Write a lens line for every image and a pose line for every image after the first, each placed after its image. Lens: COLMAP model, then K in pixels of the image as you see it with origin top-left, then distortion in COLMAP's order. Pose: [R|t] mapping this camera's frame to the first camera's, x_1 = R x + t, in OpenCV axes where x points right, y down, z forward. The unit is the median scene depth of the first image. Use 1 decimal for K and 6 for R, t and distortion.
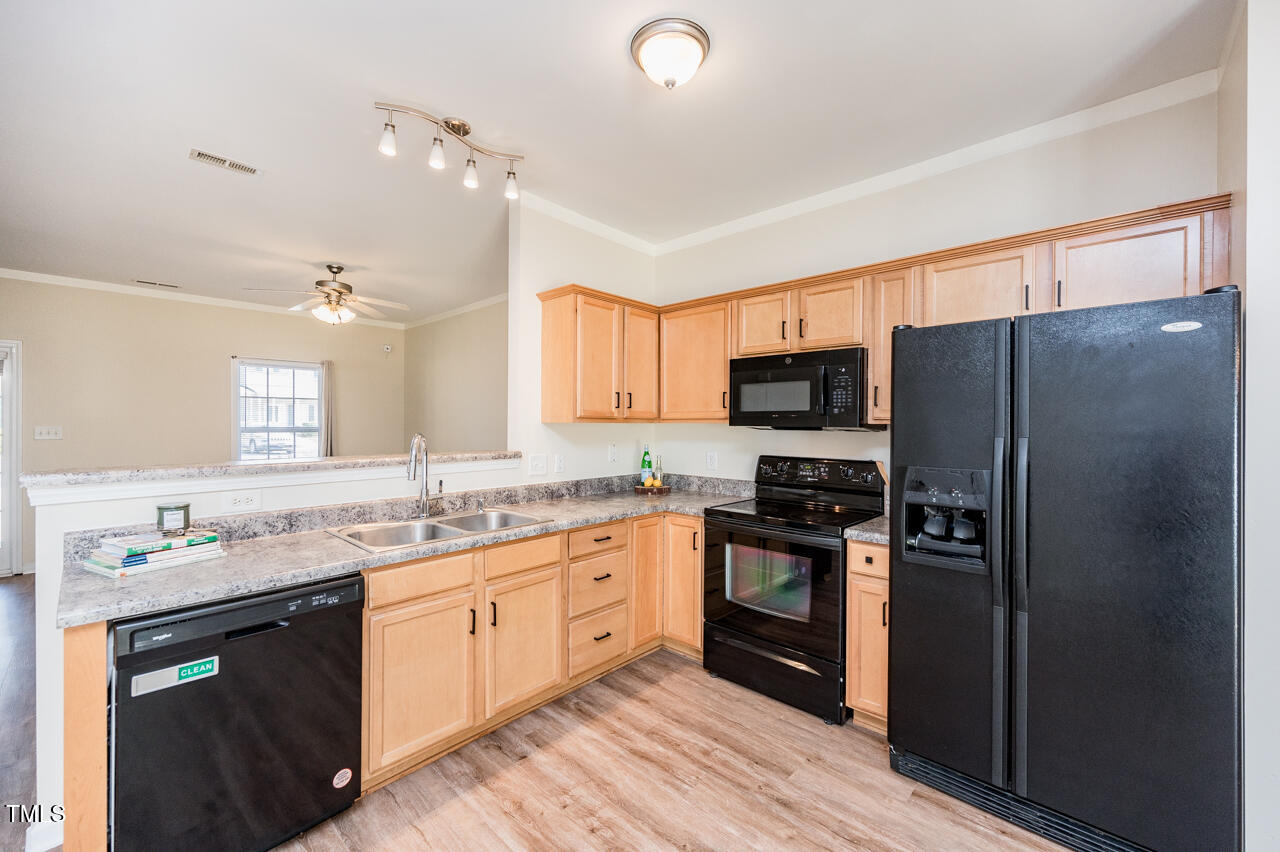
lens RADIAL K [[505.3, 0, 638.3], [0, 505.3, 421.7], [0, 0, 1]] dist [0.000280, -0.000114]
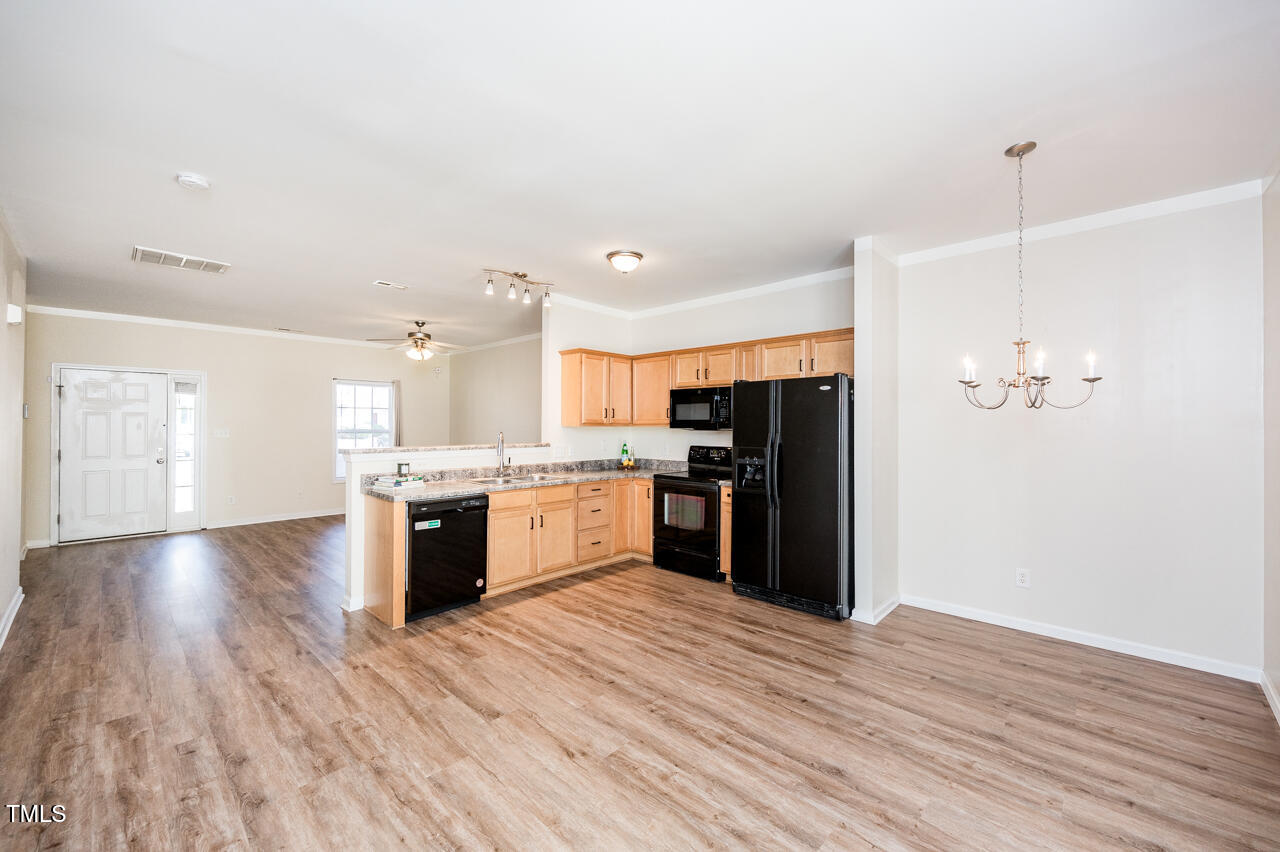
lens RADIAL K [[505.3, 0, 641.9], [0, 505.3, 423.3], [0, 0, 1]] dist [0.000280, -0.000114]
pose [[0.999997, -0.000335, 0.002302, 0.084881], [0.000340, 0.999997, -0.002406, -0.004429], [-0.002301, 0.002407, 0.999994, -0.779958]]
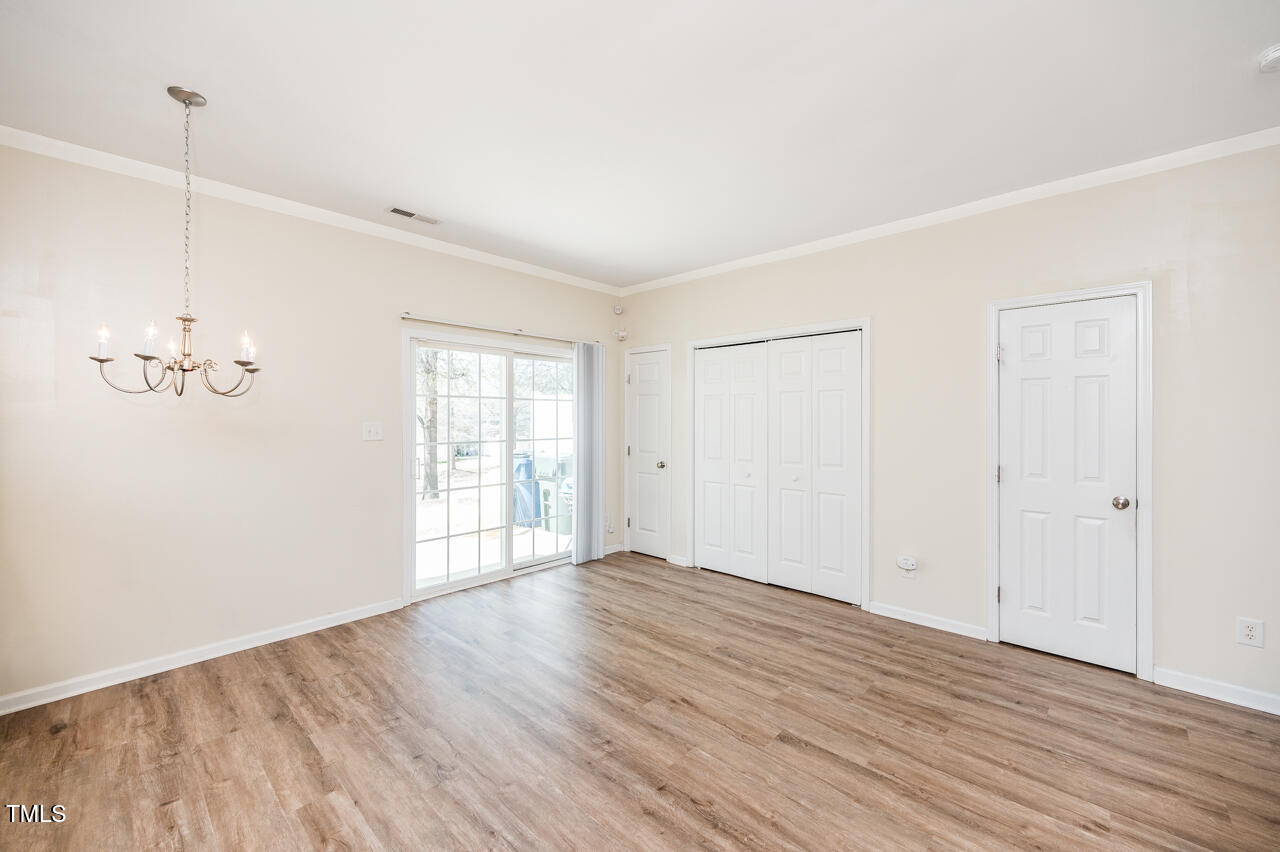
lens RADIAL K [[505.3, 0, 647.7], [0, 505.3, 420.9], [0, 0, 1]] dist [0.000280, -0.000114]
pose [[-0.999883, -0.002400, -0.015092, 0.016734], [-0.002421, 0.999996, 0.001426, 0.018012], [0.015089, 0.001463, -0.999885, 3.382304]]
